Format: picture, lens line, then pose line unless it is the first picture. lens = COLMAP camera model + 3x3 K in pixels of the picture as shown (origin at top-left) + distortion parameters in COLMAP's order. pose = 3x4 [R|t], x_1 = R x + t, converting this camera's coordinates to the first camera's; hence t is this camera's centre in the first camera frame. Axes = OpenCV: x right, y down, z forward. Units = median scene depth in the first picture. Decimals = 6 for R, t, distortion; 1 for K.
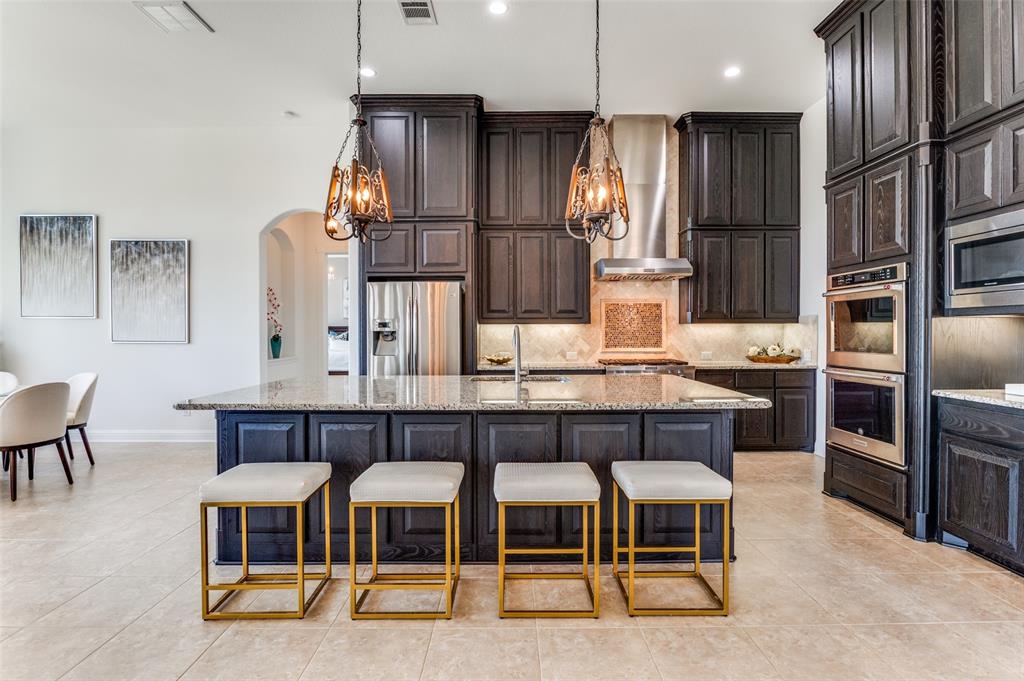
lens RADIAL K [[490.1, 0, 509.9], [0, 490.1, 339.4], [0, 0, 1]] dist [-0.004981, 0.000508]
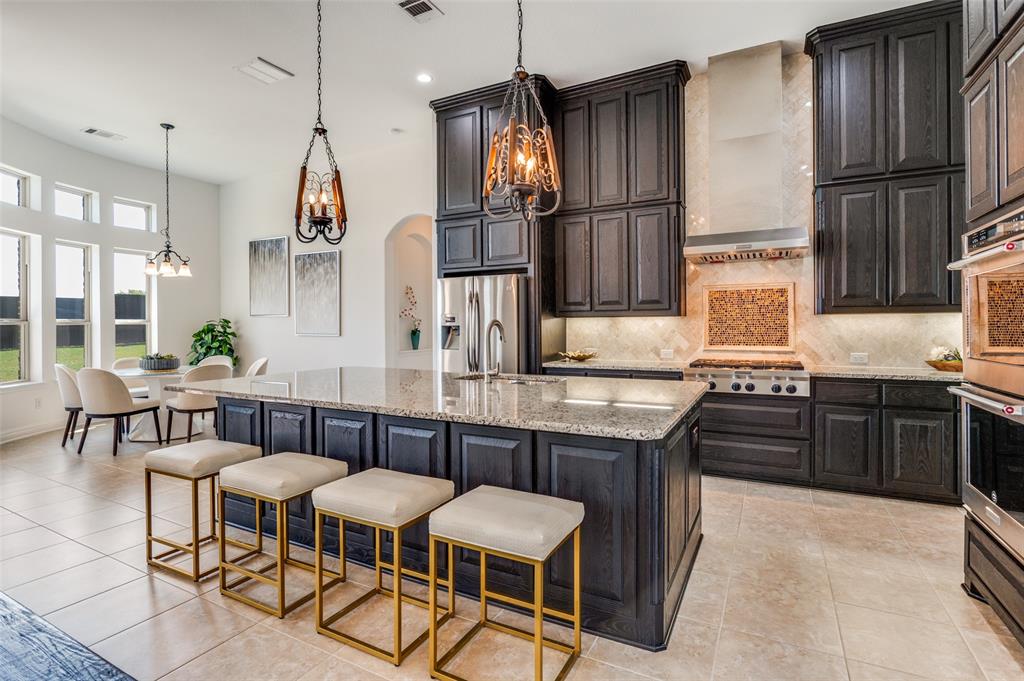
lens RADIAL K [[490.1, 0, 514.4], [0, 490.1, 329.8], [0, 0, 1]] dist [-0.004981, 0.000508]
pose [[0.887056, 0.001386, -0.461659, 0.300820], [-0.003856, 0.999983, -0.004408, -0.003799], [0.461645, 0.005690, 0.887046, 0.135736]]
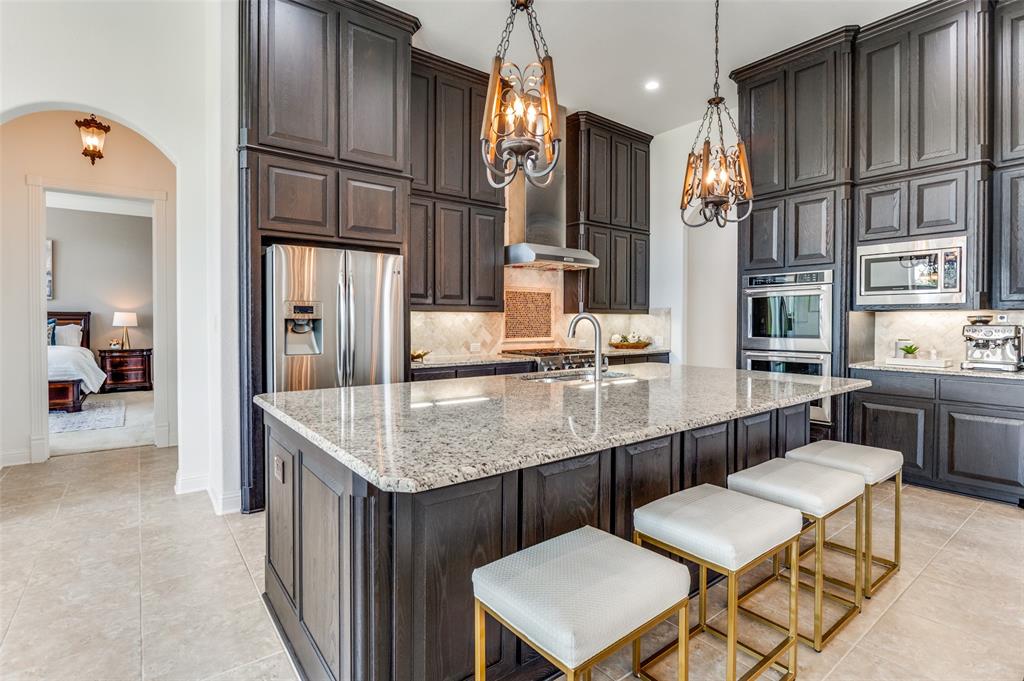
lens RADIAL K [[490.1, 0, 509.9], [0, 490.1, 332.1], [0, 0, 1]] dist [-0.004981, 0.000508]
pose [[0.797970, -0.010408, 0.602607, -0.389670], [0.006625, 0.999942, 0.008498, -0.002561], [-0.602660, -0.002789, 0.797993, 0.257889]]
